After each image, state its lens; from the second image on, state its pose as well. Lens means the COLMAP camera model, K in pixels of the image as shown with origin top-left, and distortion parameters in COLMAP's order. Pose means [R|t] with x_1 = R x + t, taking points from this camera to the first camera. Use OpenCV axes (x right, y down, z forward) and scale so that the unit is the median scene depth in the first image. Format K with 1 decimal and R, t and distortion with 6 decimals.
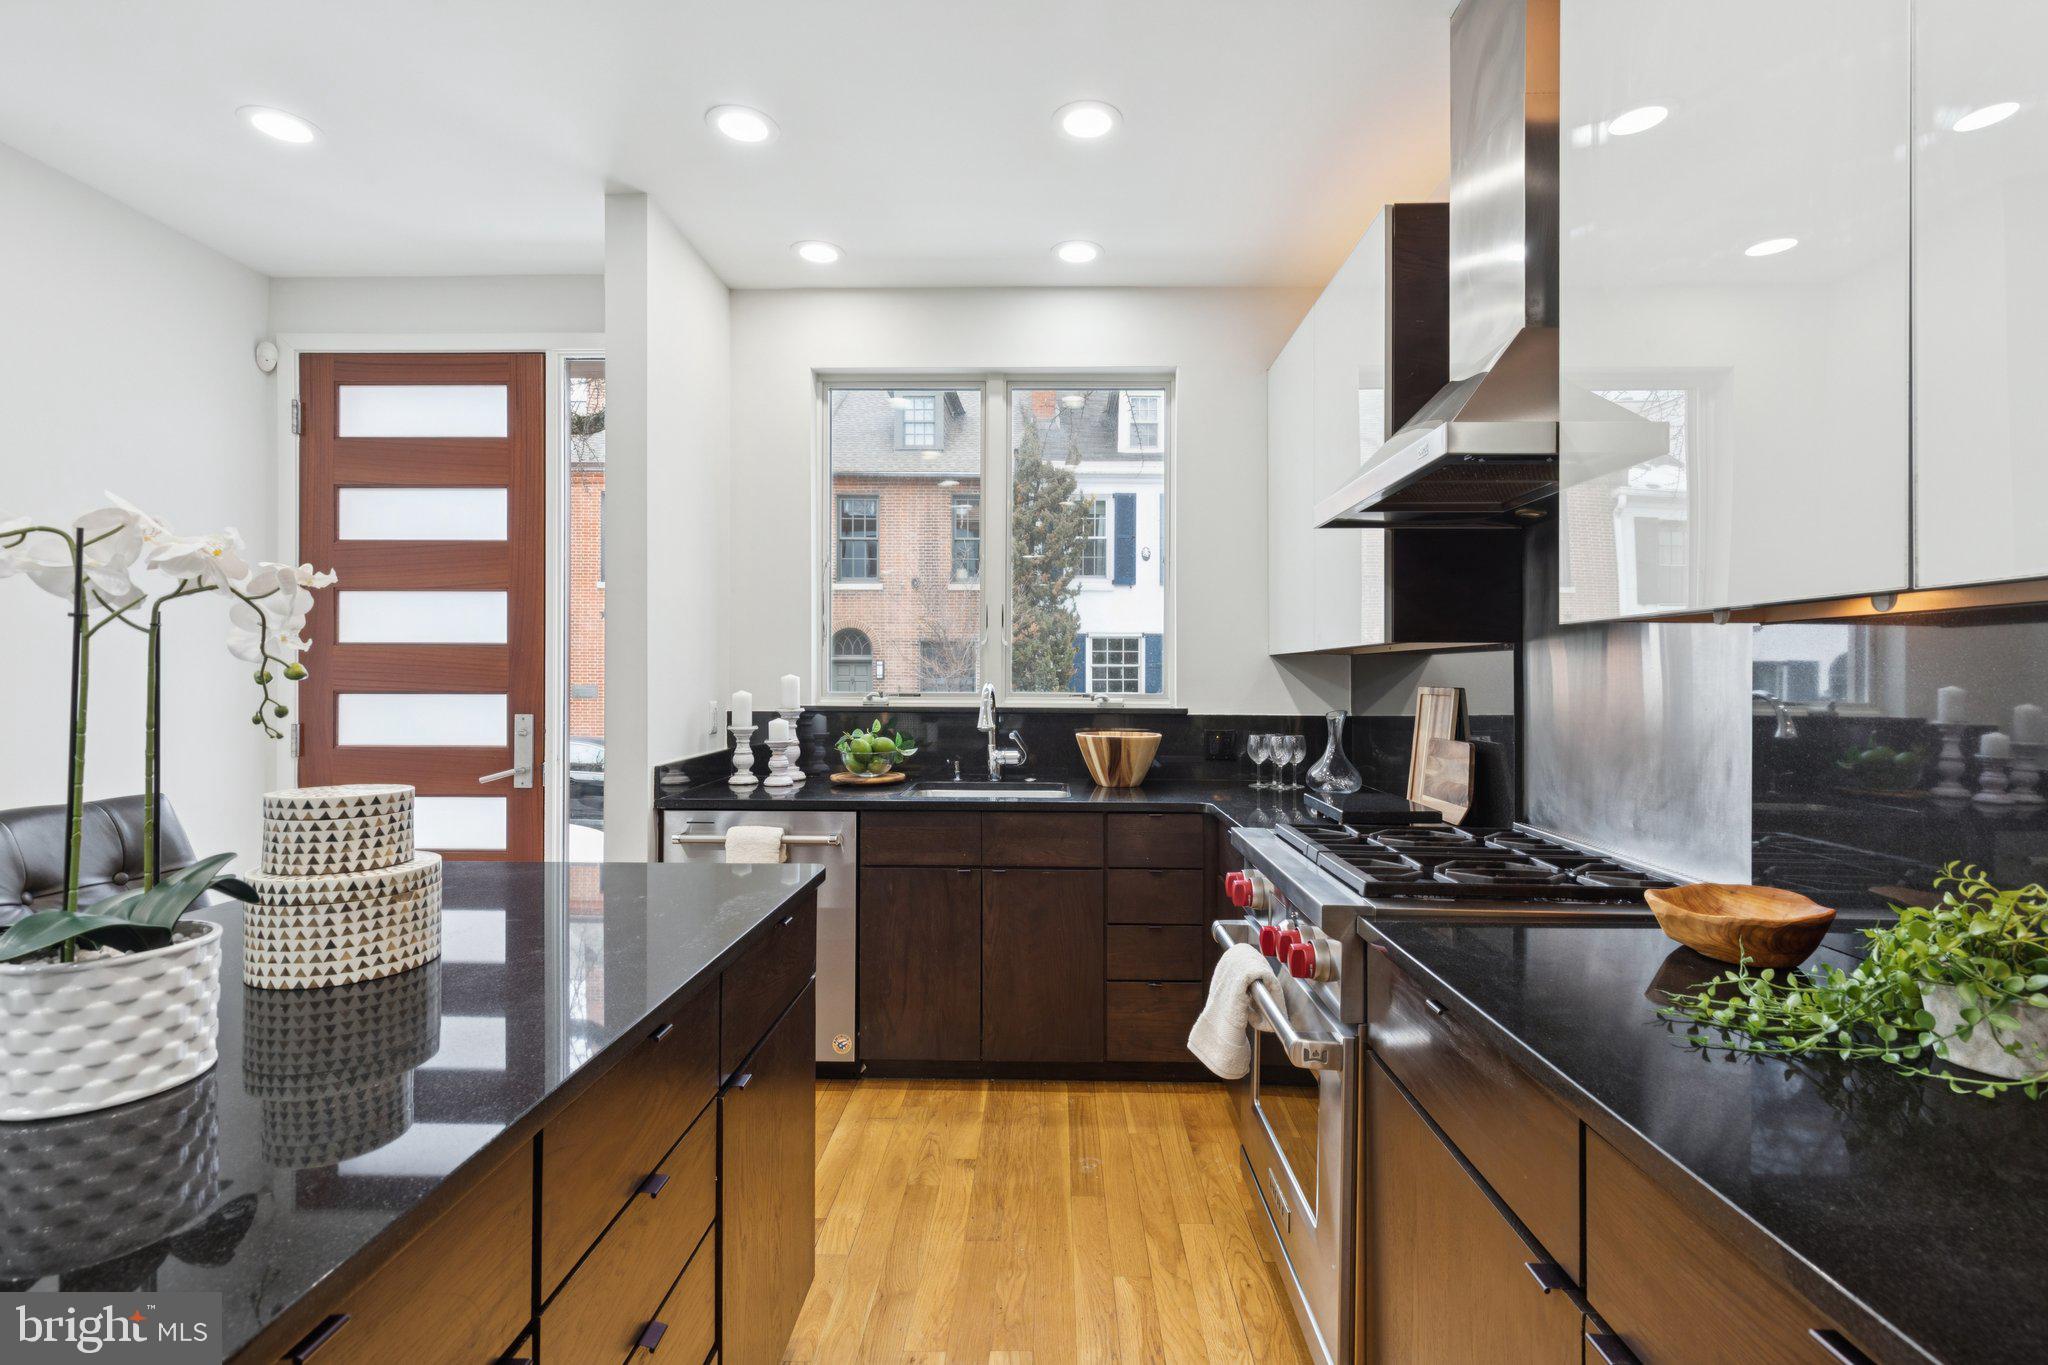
lens RADIAL K [[937.6, 0, 1025.3], [0, 937.6, 664.3], [0, 0, 1]] dist [0.005890, -0.000059]
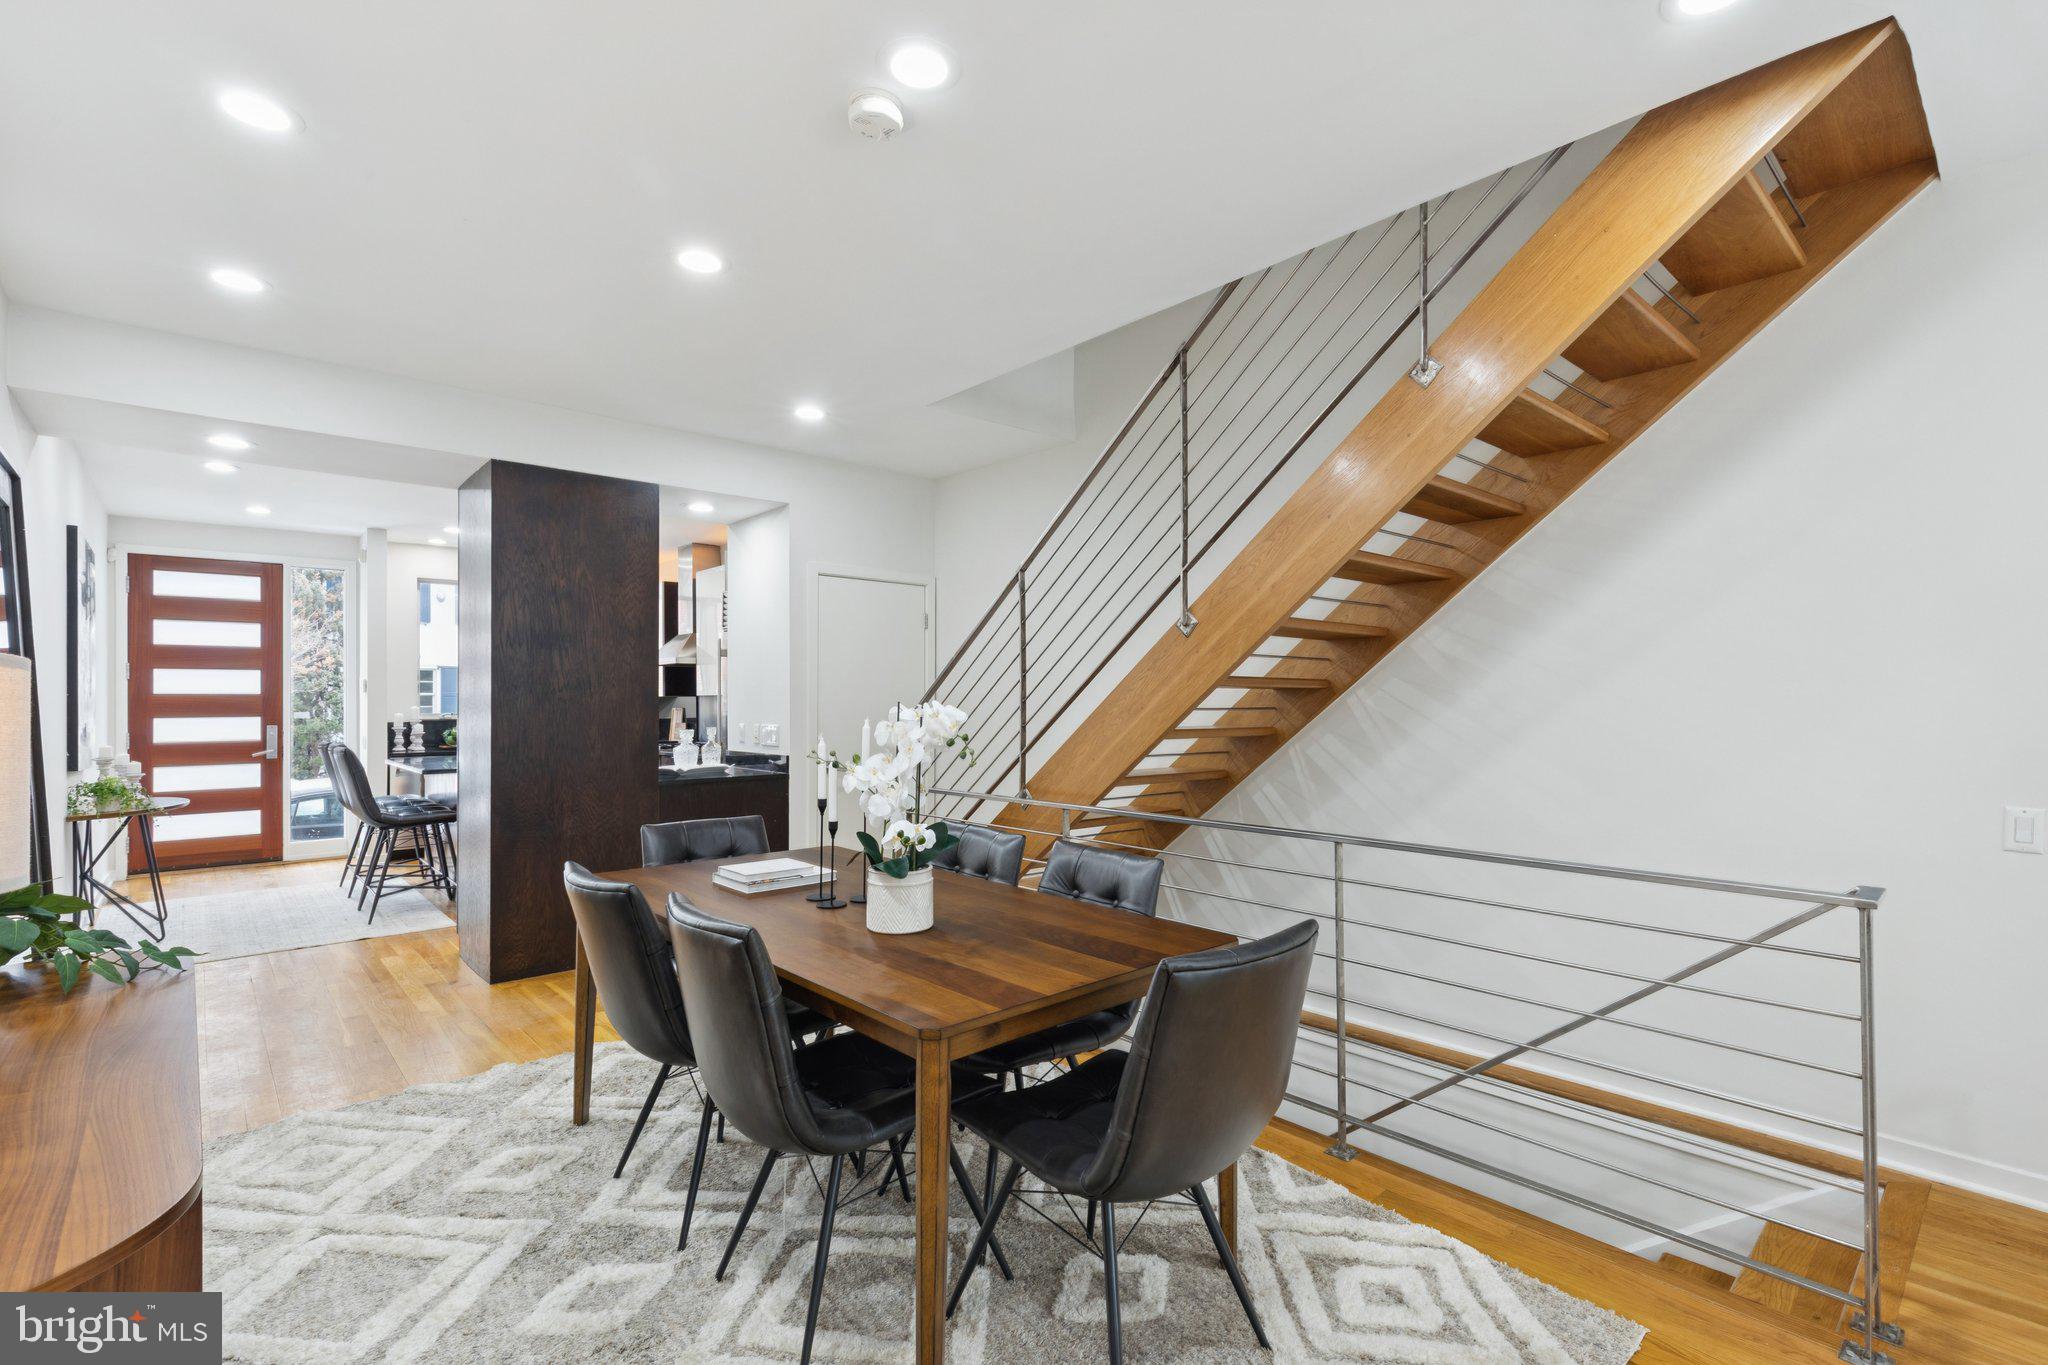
lens RADIAL K [[937.6, 0, 1052.9], [0, 937.6, 693.4], [0, 0, 1]] dist [0.005890, -0.000059]
pose [[0.725551, -0.003303, 0.688160, -0.723923], [0.000173, 0.999989, 0.004617, -0.033258], [-0.688168, -0.003231, 0.725544, -1.897451]]
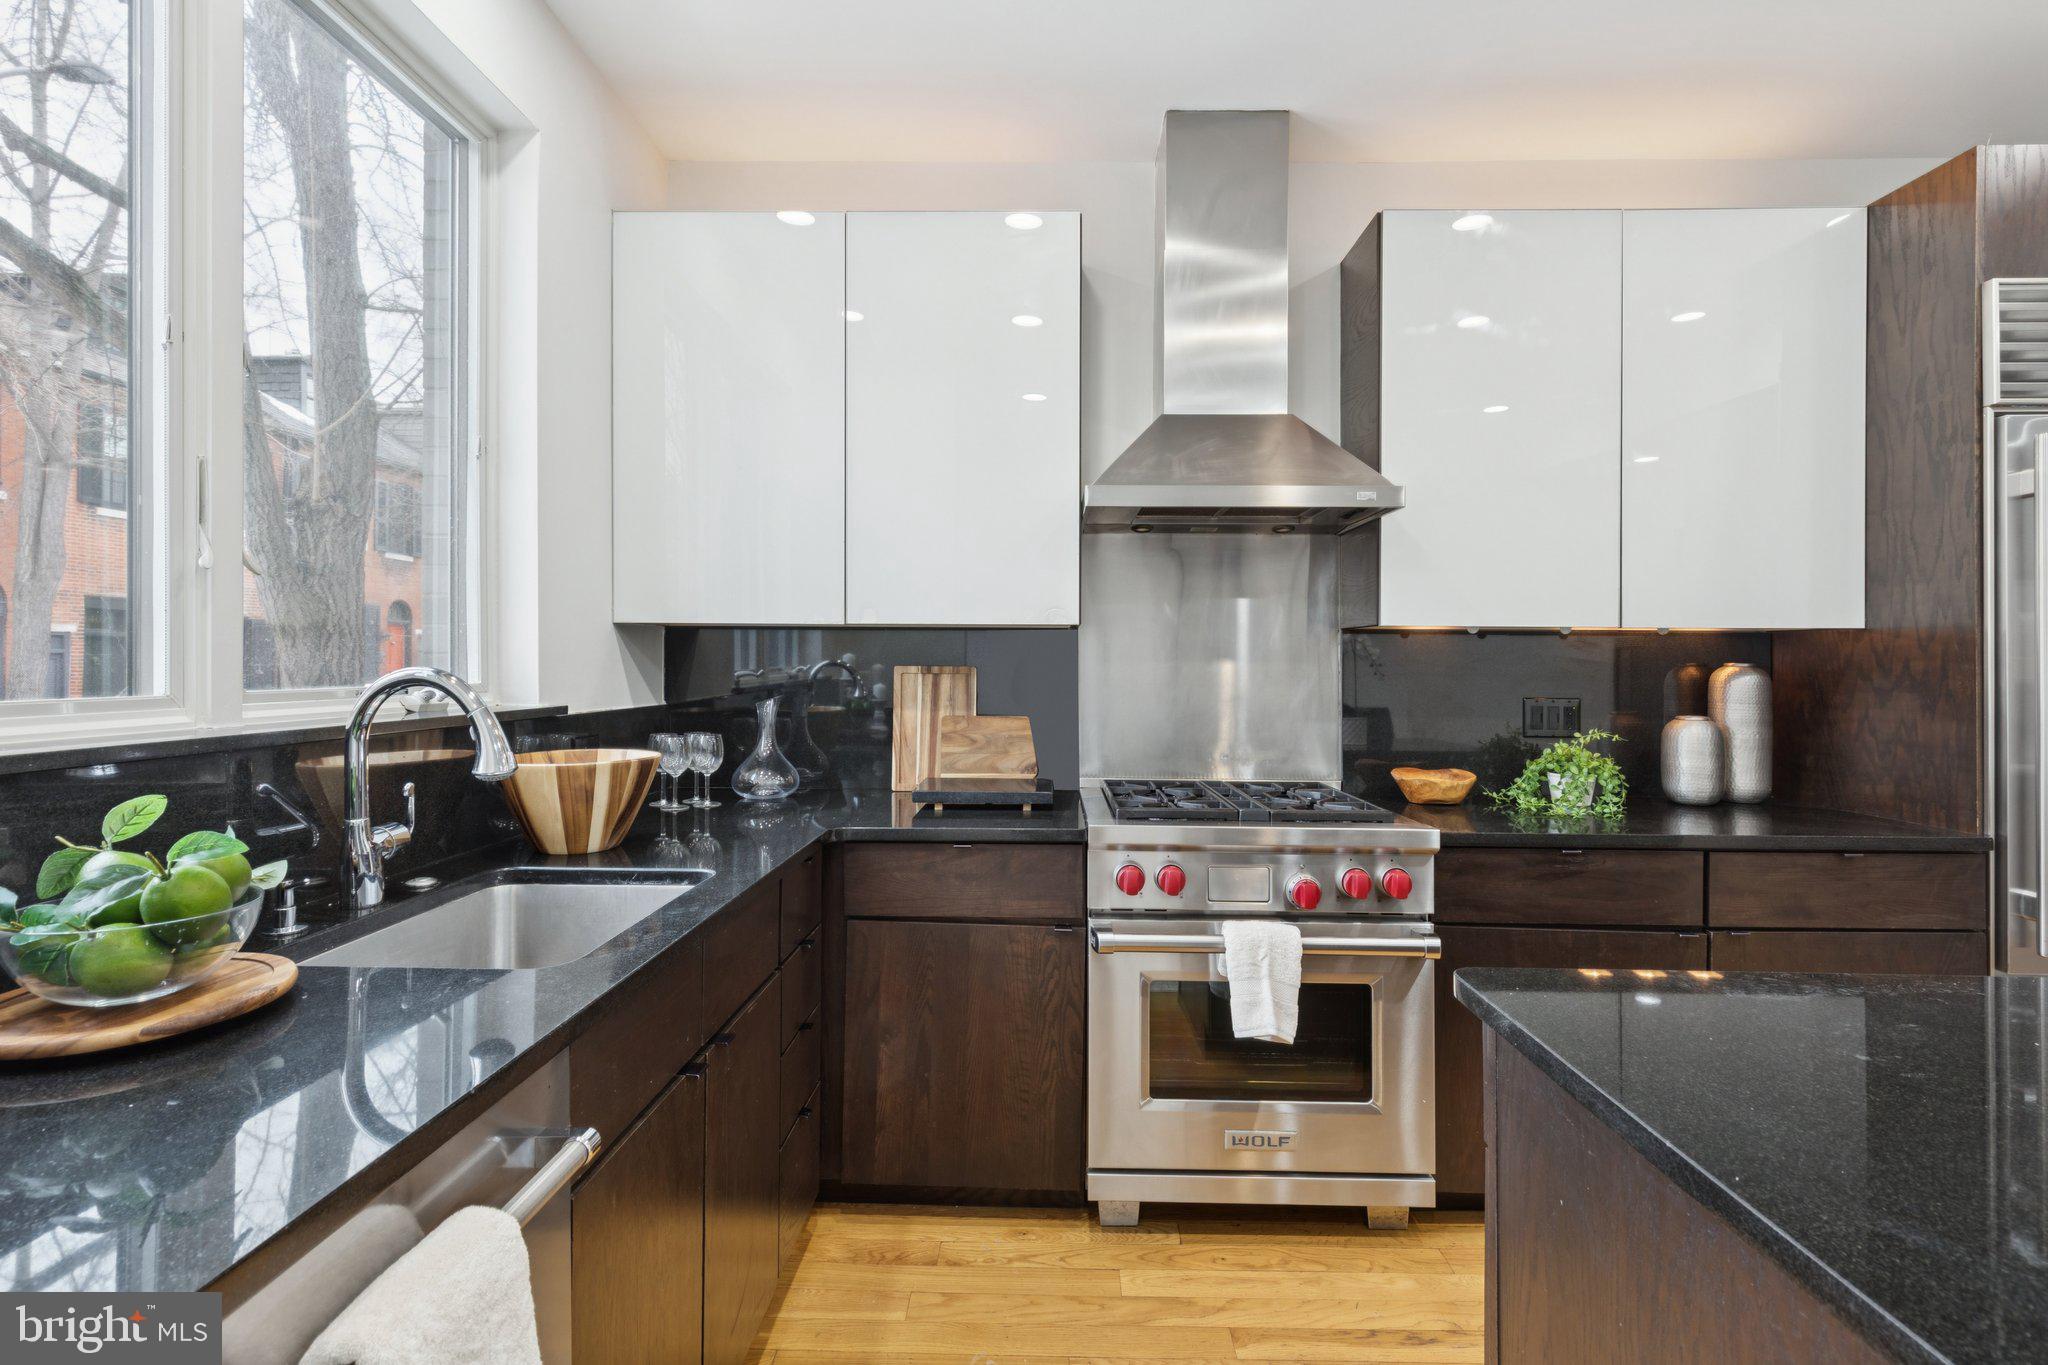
lens RADIAL K [[937.6, 0, 1039.5], [0, 937.6, 650.7], [0, 0, 1]] dist [0.005890, -0.000059]
pose [[0.008305, 0.006563, 0.999944, -0.441556], [-0.019878, 0.999782, -0.006397, 0.009815], [-0.999768, -0.019824, 0.008434, 0.692345]]
